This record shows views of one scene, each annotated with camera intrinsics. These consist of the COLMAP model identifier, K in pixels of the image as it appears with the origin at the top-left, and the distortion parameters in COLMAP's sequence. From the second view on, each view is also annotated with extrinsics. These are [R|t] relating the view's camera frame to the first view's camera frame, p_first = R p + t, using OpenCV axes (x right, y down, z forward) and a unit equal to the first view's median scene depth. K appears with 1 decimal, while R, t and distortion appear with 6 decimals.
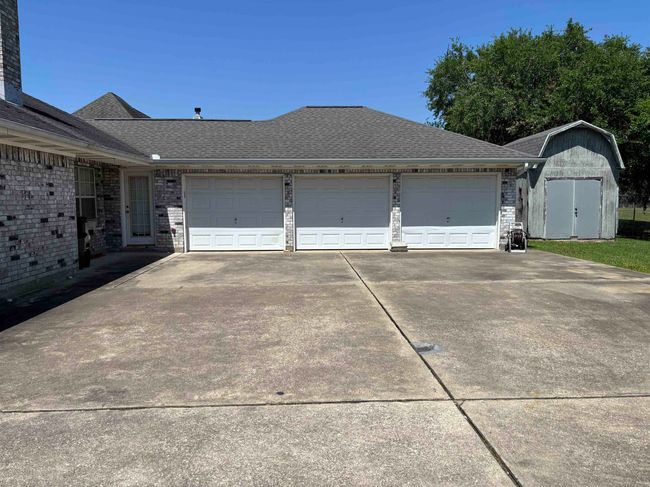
lens RADIAL K [[494.1, 0, 325.0], [0, 494.1, 243.5], [0, 0, 1]] dist [0.116269, -0.145124]
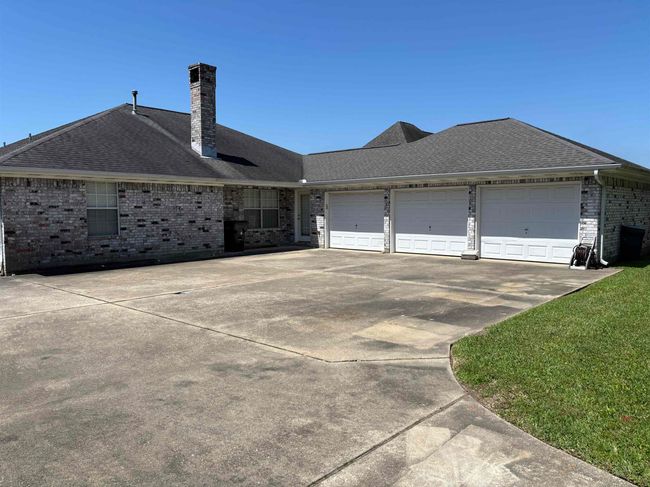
lens RADIAL K [[494.1, 0, 325.0], [0, 494.1, 243.5], [0, 0, 1]] dist [0.116269, -0.145124]
pose [[0.710663, 0.049950, -0.701757, 0.679927], [-0.062261, 0.998028, 0.007987, -0.007126], [0.700772, 0.038016, 0.712372, 0.025609]]
